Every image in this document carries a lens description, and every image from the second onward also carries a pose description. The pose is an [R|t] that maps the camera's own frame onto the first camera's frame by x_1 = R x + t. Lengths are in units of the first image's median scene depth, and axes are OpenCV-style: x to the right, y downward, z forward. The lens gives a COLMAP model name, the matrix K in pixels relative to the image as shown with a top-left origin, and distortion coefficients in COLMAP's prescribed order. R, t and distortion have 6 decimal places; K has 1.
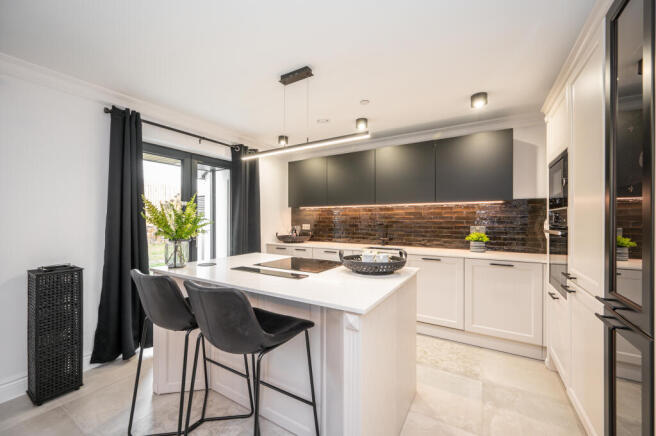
lens RADIAL K [[263.6, 0, 327.5], [0, 263.6, 220.1], [0, 0, 1]] dist [0.002584, 0.000375]
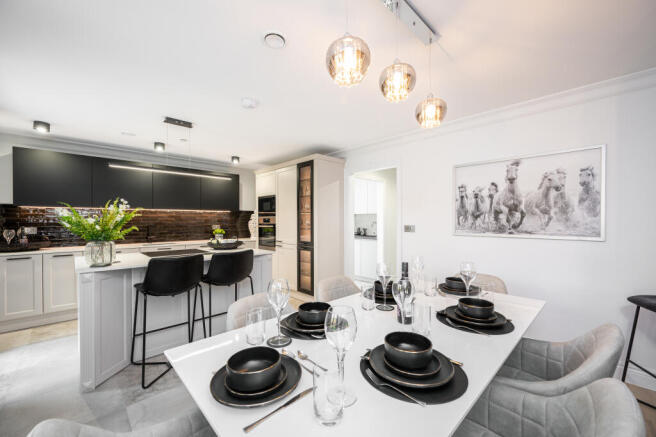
lens RADIAL K [[265.8, 0, 322.9], [0, 265.8, 219.4], [0, 0, 1]] dist [-0.000750, -0.000028]
pose [[0.253287, 0.005000, 0.967378, -0.826146], [0.001616, 0.999983, -0.005591, -0.003344], [-0.967390, 0.002980, 0.253274, -0.084789]]
